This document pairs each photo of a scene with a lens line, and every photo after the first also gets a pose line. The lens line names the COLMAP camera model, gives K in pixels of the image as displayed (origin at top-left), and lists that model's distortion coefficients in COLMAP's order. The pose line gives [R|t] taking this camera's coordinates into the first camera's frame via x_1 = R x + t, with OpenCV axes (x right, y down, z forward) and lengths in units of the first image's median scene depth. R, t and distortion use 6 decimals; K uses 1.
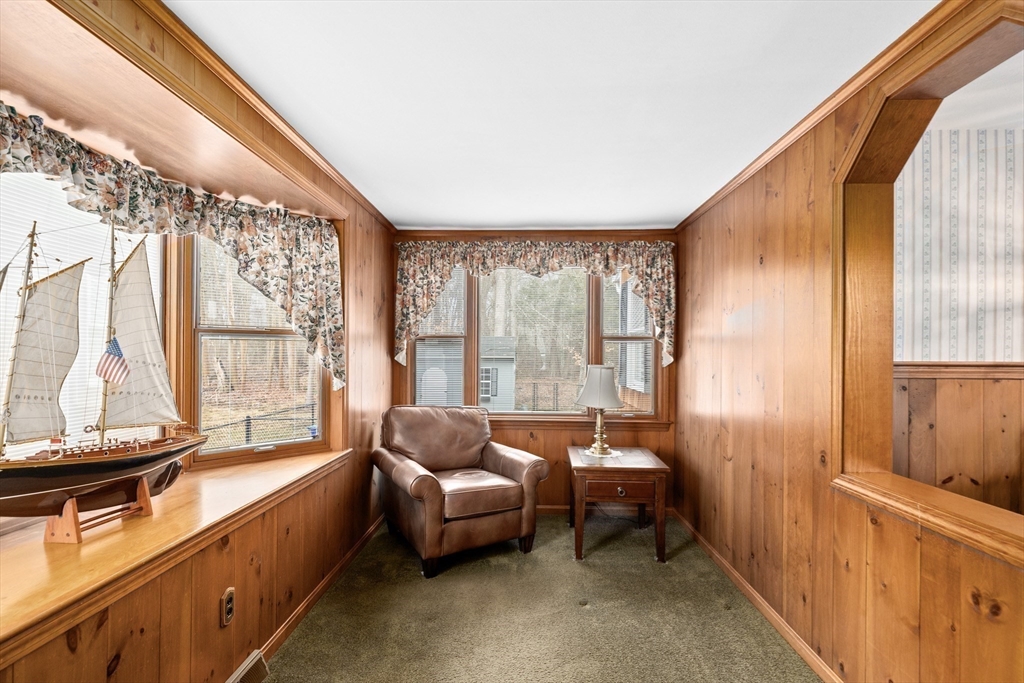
lens RADIAL K [[469.0, 0, 510.1], [0, 469.0, 352.8], [0, 0, 1]] dist [-0.012001, 0.006145]
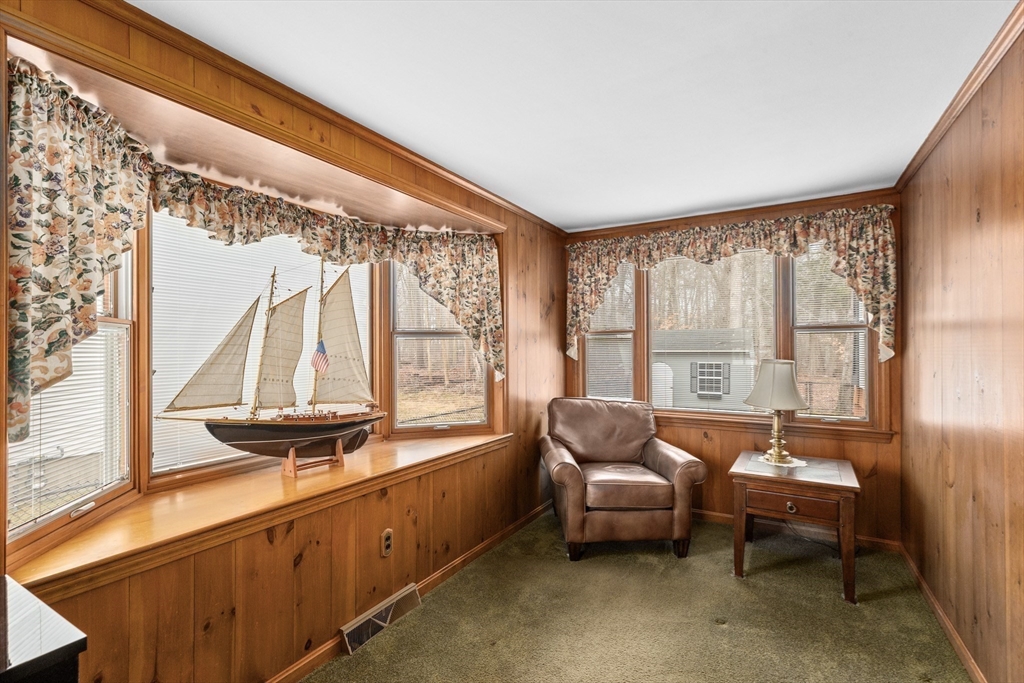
lens RADIAL K [[465.0, 0, 511.0], [0, 465.0, 344.8], [0, 0, 1]] dist [-0.008706, 0.005700]
pose [[0.878424, -0.014516, -0.477661, 0.227322], [0.011488, 0.999891, -0.009260, 0.001093], [0.477744, 0.002647, 0.878495, 0.010079]]
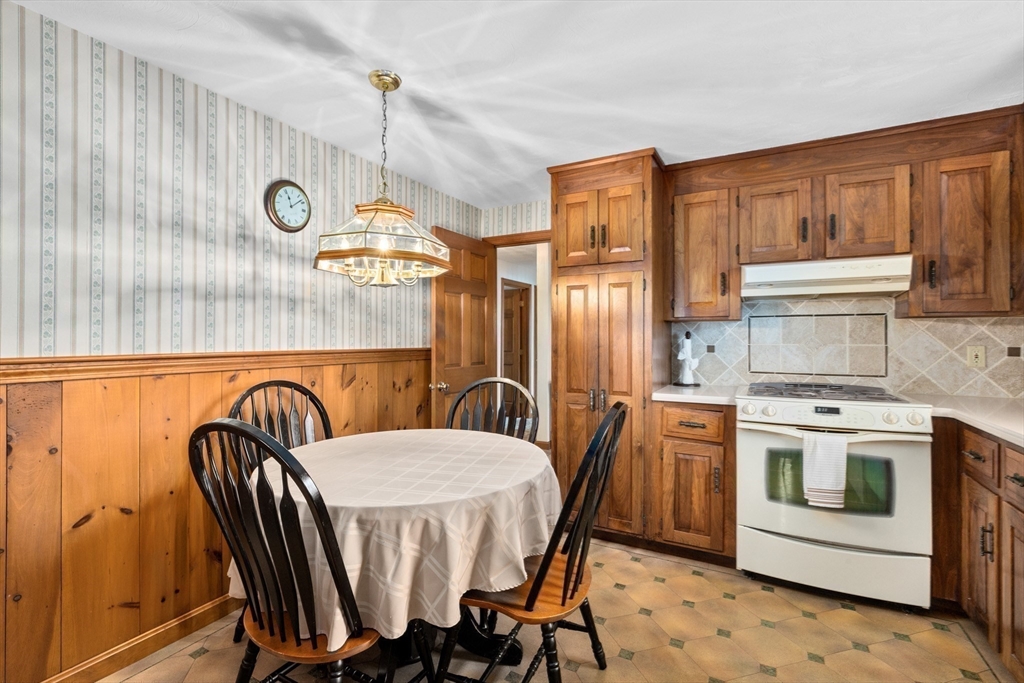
lens RADIAL K [[464.8, 0, 510.5], [0, 464.8, 336.3], [0, 0, 1]] dist [-0.012695, 0.005947]
pose [[0.454844, -0.000894, 0.890571, 0.548138], [-0.002169, 0.999995, 0.002112, -0.012913], [-0.890568, -0.002892, 0.454840, 0.081587]]
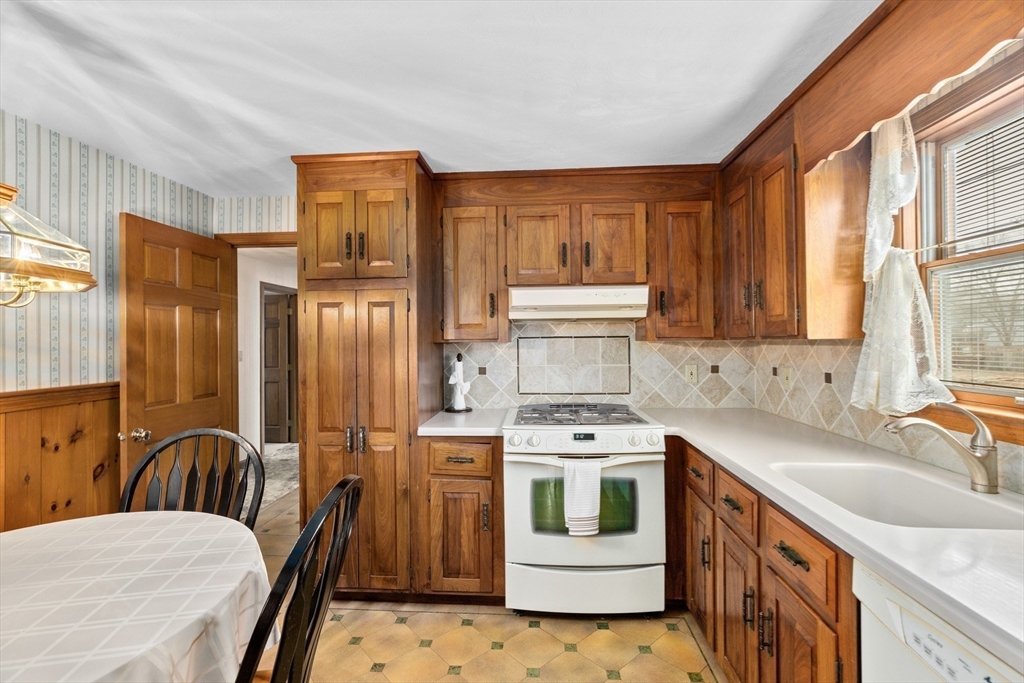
lens RADIAL K [[461.8, 0, 510.6], [0, 461.8, 337.9], [0, 0, 1]] dist [-0.009401, 0.005574]
pose [[0.035590, -0.000873, 0.999366, 0.708715], [0.005793, 0.999983, 0.000667, -0.061607], [-0.999350, 0.005766, 0.035594, 0.054451]]
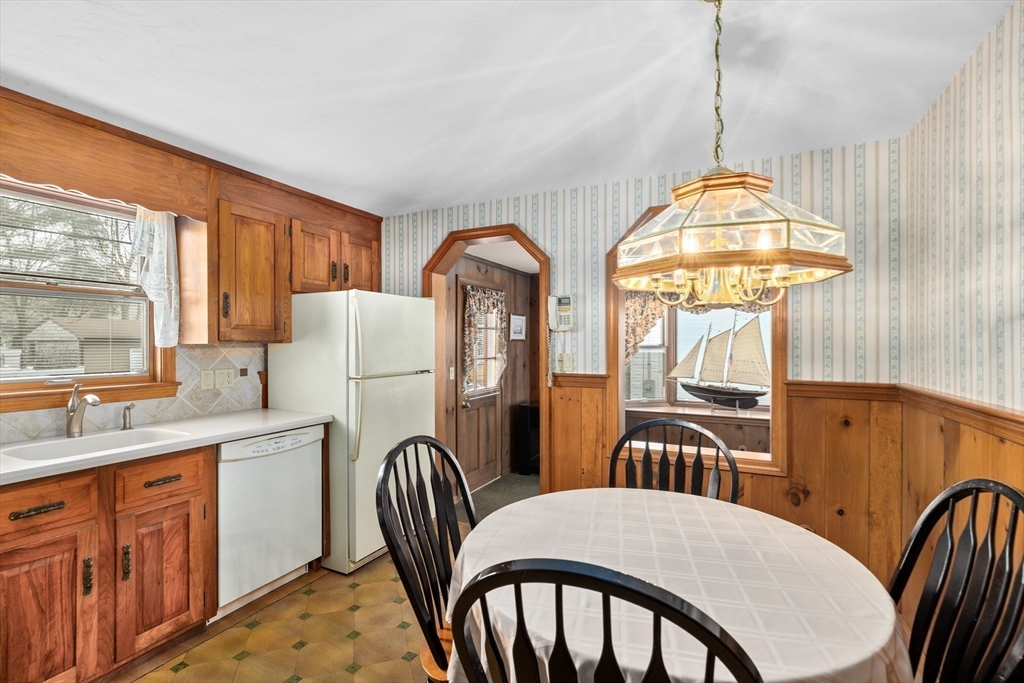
lens RADIAL K [[464.4, 0, 510.2], [0, 464.4, 342.8], [0, 0, 1]] dist [-0.009255, 0.006158]
pose [[-0.419918, -0.005473, -0.907546, 1.656645], [0.000404, 0.999981, -0.006218, -0.053959], [0.907562, -0.002977, -0.419908, 0.616973]]
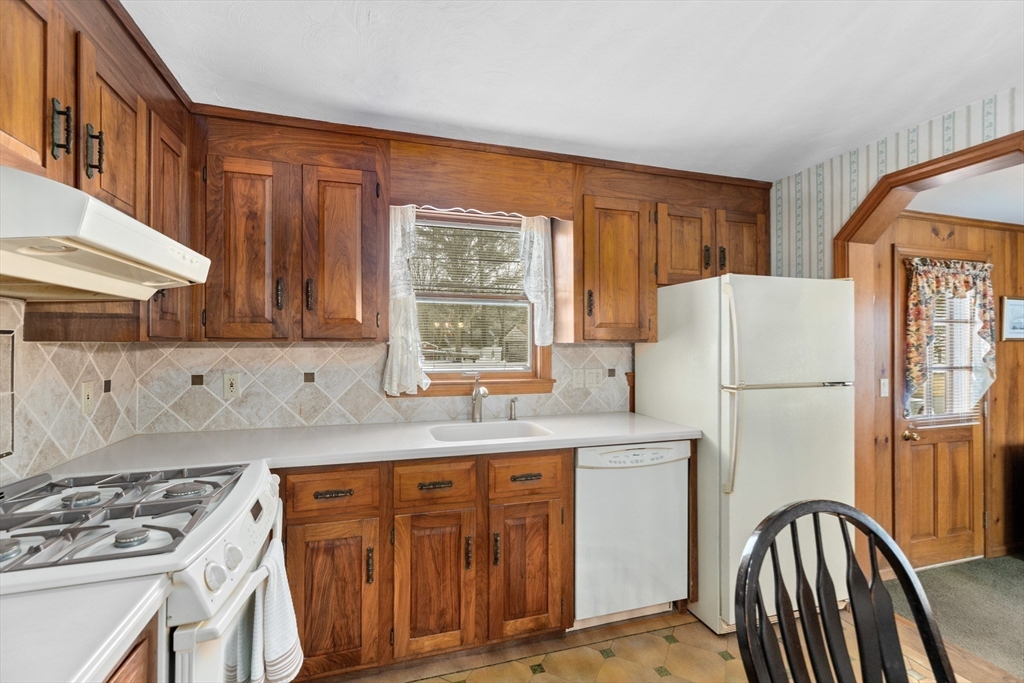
lens RADIAL K [[462.7, 0, 510.7], [0, 462.7, 339.7], [0, 0, 1]] dist [-0.009659, 0.004297]
pose [[-0.943694, -0.011855, -0.330606, 1.485529], [-0.008258, 0.999890, -0.012284, -0.051741], [0.330716, -0.008862, -0.943689, 0.499552]]
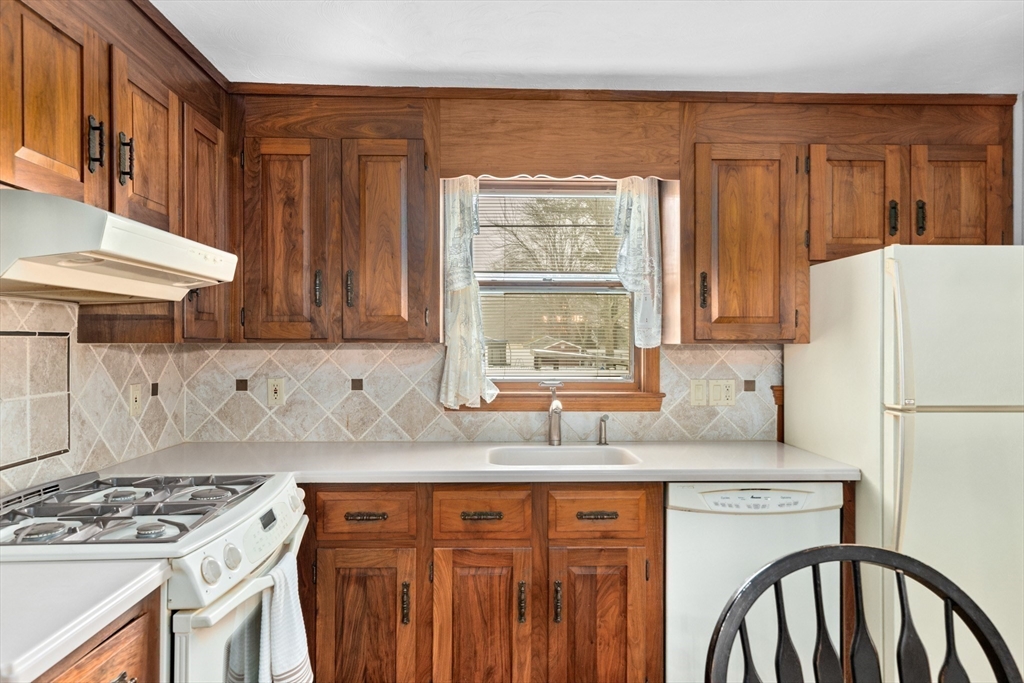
lens RADIAL K [[661.4, 0, 509.8], [0, 661.4, 342.8], [0, 0, 1]] dist [0.004507, 0.004028]
pose [[-0.997767, -0.009326, -0.066130, 1.376581], [-0.009183, 0.999955, -0.002469, -0.054974], [0.066150, -0.001856, -0.997808, 0.637053]]
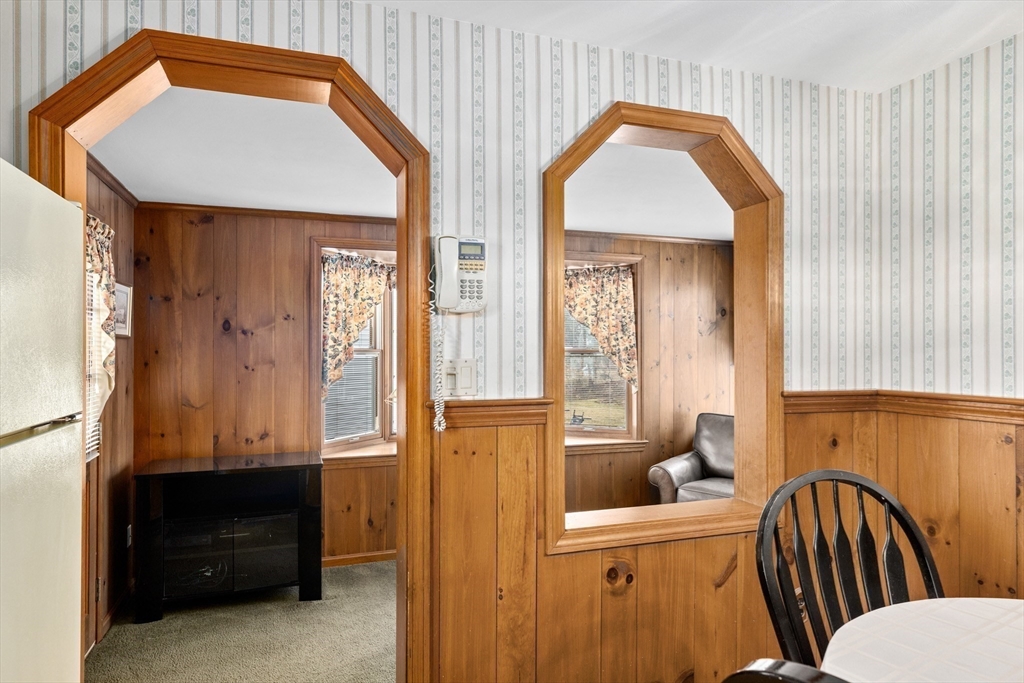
lens RADIAL K [[632.6, 0, 513.0], [0, 632.6, 345.5], [0, 0, 1]] dist [0.001515, 0.002752]
pose [[0.365614, -0.010423, -0.930708, 1.283954], [0.004205, 0.999946, -0.009546, -0.043645], [0.930757, -0.000423, 0.365638, 0.038558]]
